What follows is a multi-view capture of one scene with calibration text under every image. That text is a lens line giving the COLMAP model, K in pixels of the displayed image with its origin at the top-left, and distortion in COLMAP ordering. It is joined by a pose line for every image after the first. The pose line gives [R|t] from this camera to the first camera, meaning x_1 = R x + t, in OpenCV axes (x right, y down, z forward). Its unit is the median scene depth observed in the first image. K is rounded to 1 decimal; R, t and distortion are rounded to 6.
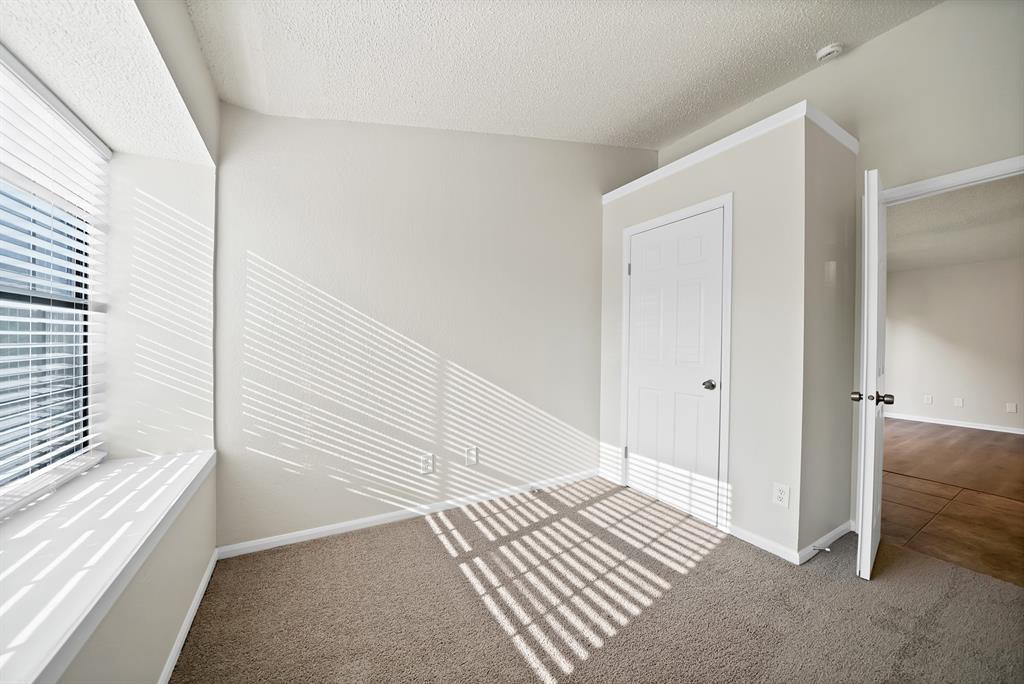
lens RADIAL K [[372.3, 0, 509.9], [0, 372.3, 347.7], [0, 0, 1]] dist [-0.015811, 0.000184]
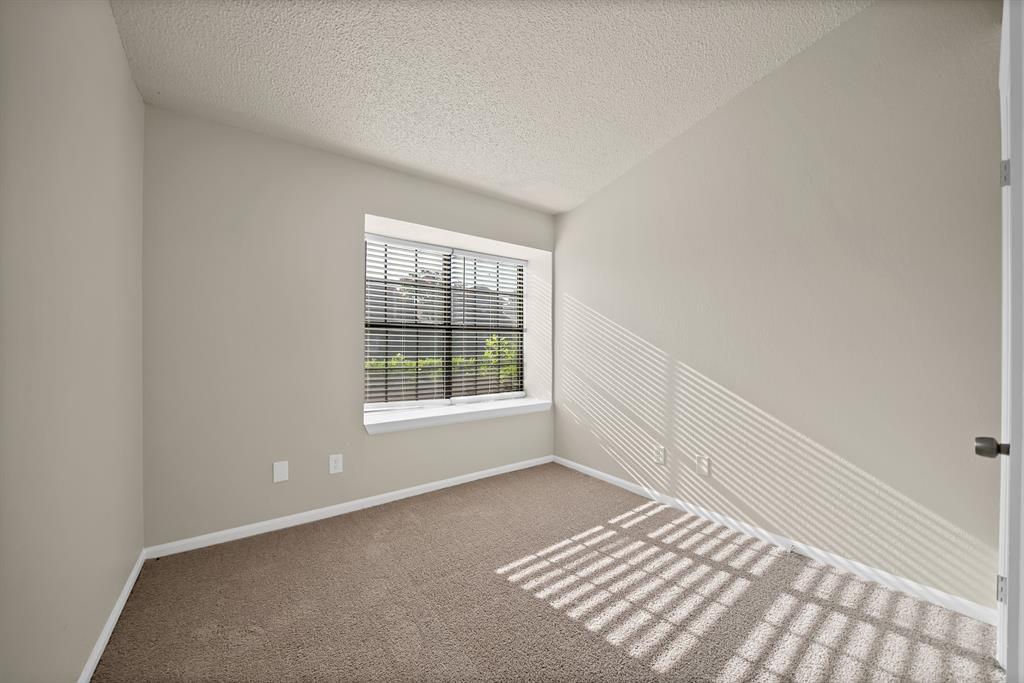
lens RADIAL K [[367.4, 0, 507.7], [0, 367.4, 344.9], [0, 0, 1]] dist [-0.017234, 0.000169]
pose [[0.094716, -0.014625, -0.995397, 0.849182], [-0.015982, 0.999741, -0.016210, 0.014592], [0.995376, 0.017444, 0.094458, 0.470462]]
